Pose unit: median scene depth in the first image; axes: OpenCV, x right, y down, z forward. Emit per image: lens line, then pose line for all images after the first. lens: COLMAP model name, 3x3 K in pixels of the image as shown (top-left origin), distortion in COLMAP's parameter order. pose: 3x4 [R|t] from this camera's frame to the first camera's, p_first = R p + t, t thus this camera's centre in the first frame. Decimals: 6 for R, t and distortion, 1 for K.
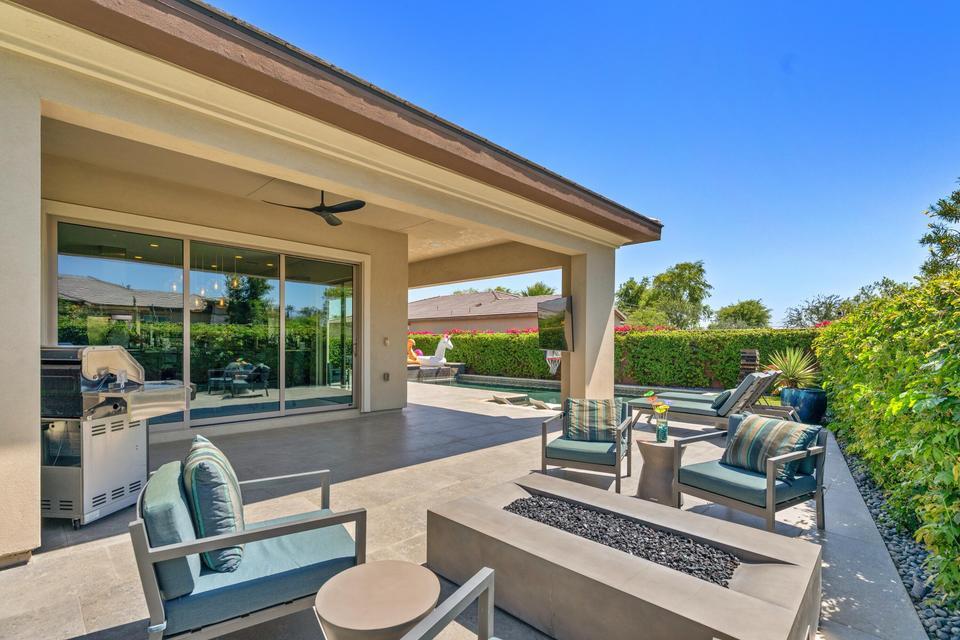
lens RADIAL K [[437.9, 0, 479.3], [0, 437.9, 344.6], [0, 0, 1]] dist [-0.001164, -0.000294]
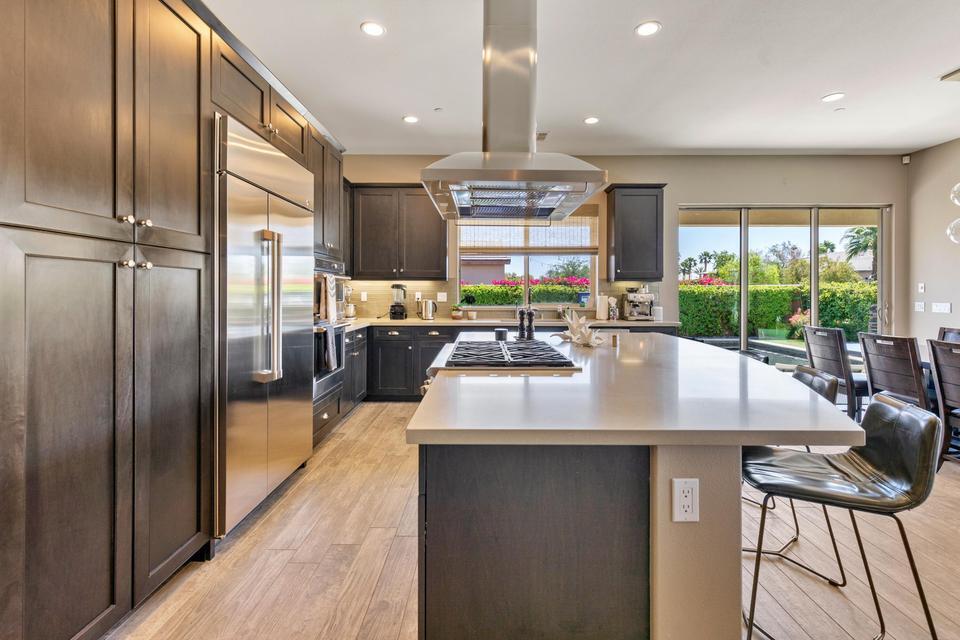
lens RADIAL K [[438.2, 0, 477.7], [0, 438.2, 291.1], [0, 0, 1]] dist [0.000542, -0.000307]
pose [[0.720220, -0.001168, 0.693745, -0.518393], [0.001931, 0.999998, -0.000321, -0.013766], [-0.693743, 0.001571, 0.720221, 0.428107]]
